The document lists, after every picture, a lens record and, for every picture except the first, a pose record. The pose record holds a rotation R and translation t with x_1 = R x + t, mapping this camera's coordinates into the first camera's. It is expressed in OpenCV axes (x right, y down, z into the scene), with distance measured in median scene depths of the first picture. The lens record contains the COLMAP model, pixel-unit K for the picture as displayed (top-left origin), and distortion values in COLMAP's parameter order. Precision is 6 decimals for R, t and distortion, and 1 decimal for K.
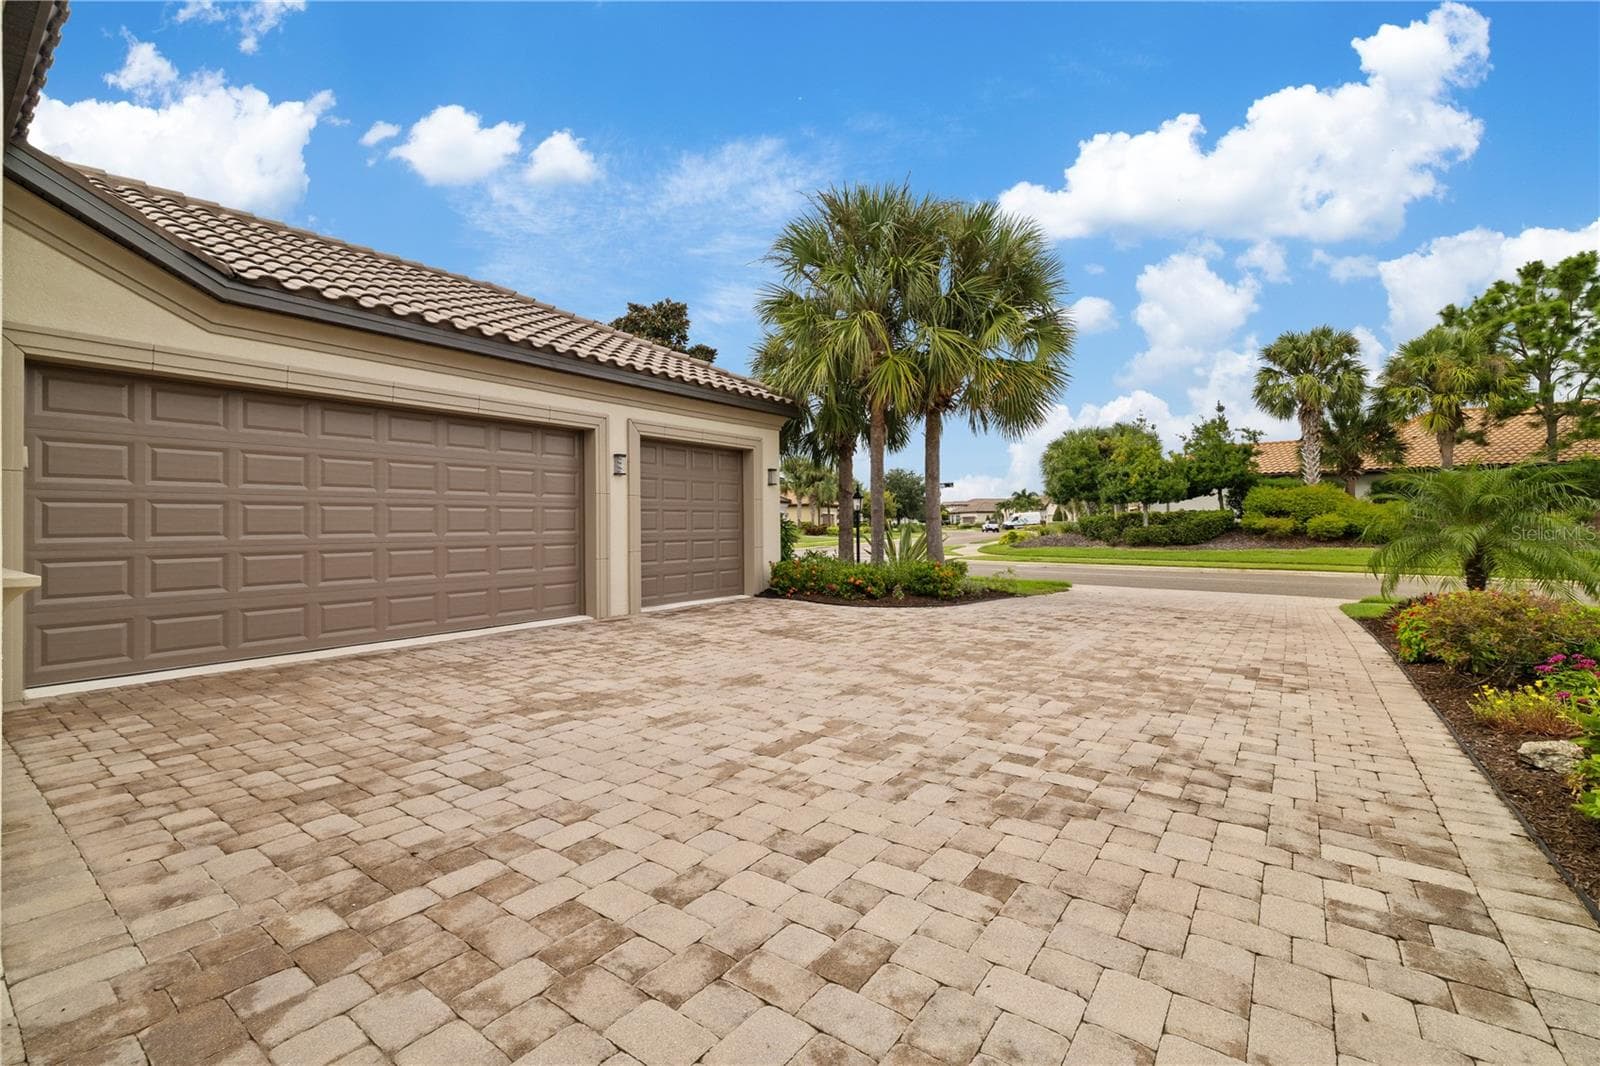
lens RADIAL K [[669.7, 0, 800.0], [0, 669.7, 533.0], [0, 0, 1]] dist [0.000919, 0.000011]
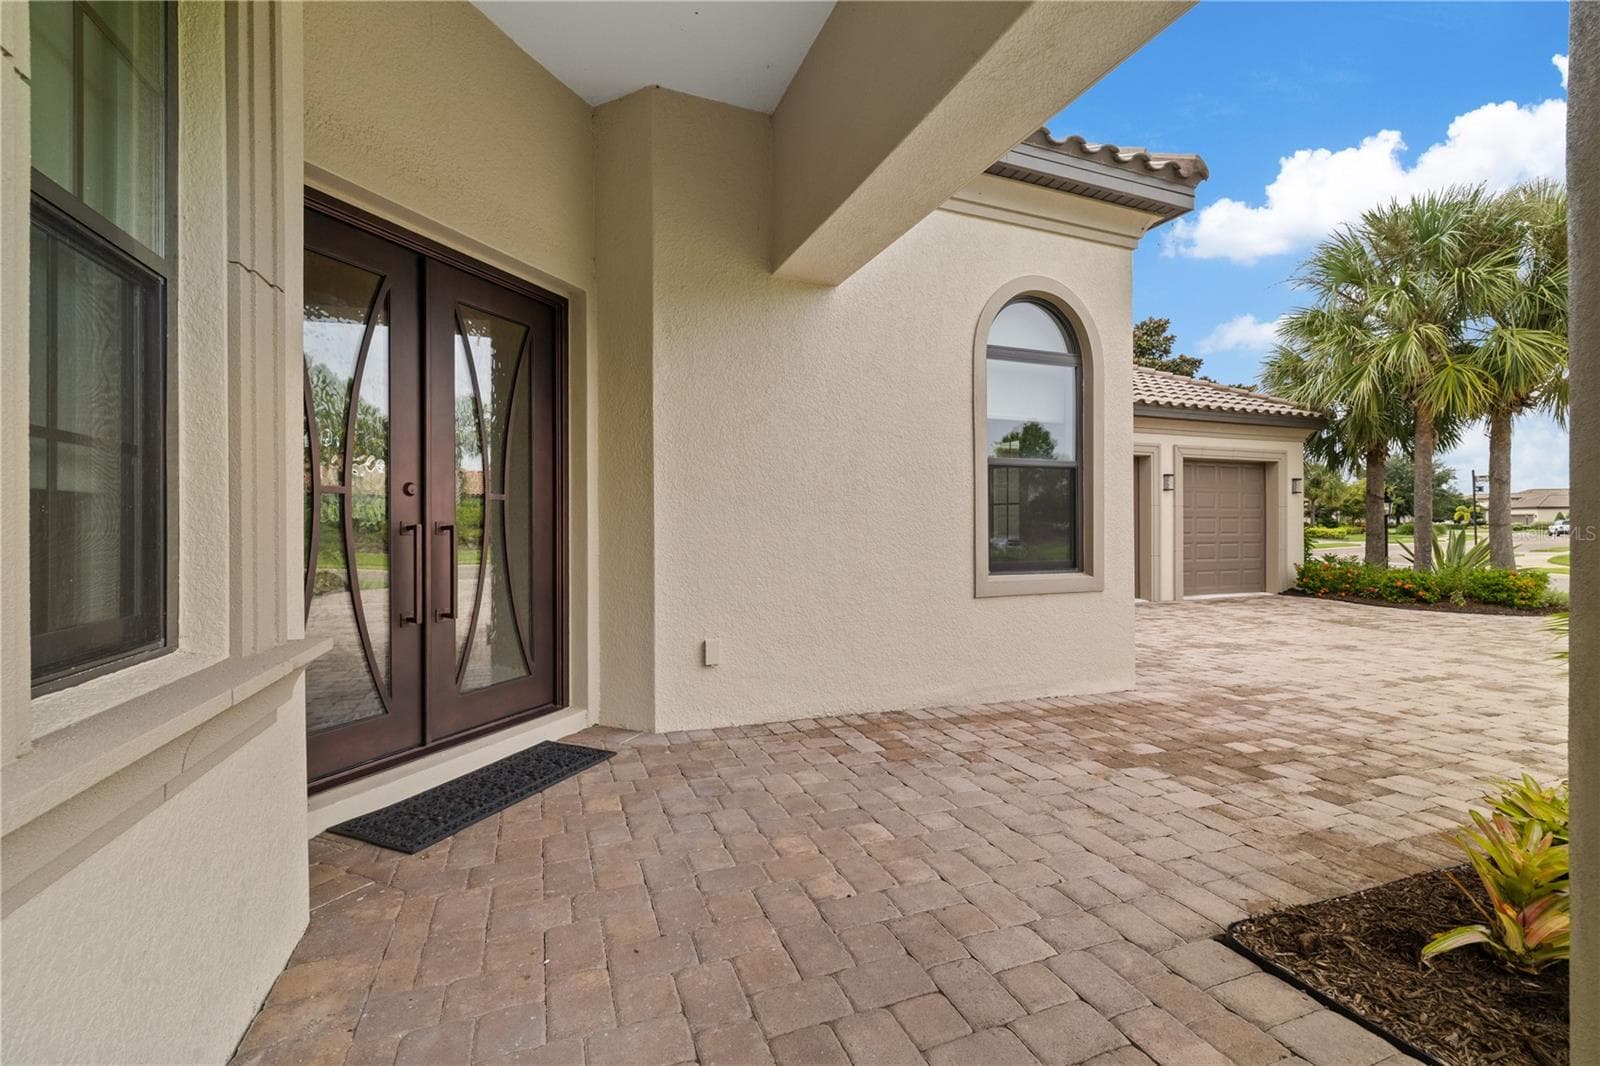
lens RADIAL K [[679.5, 0, 800.0], [0, 679.5, 533.0], [0, 0, 1]] dist [-0.000491, -0.000191]
pose [[0.844639, 0.015537, -0.535111, -0.137540], [-0.012731, 0.999879, 0.008938, -0.006914], [0.535185, -0.000737, 0.844734, -0.378078]]
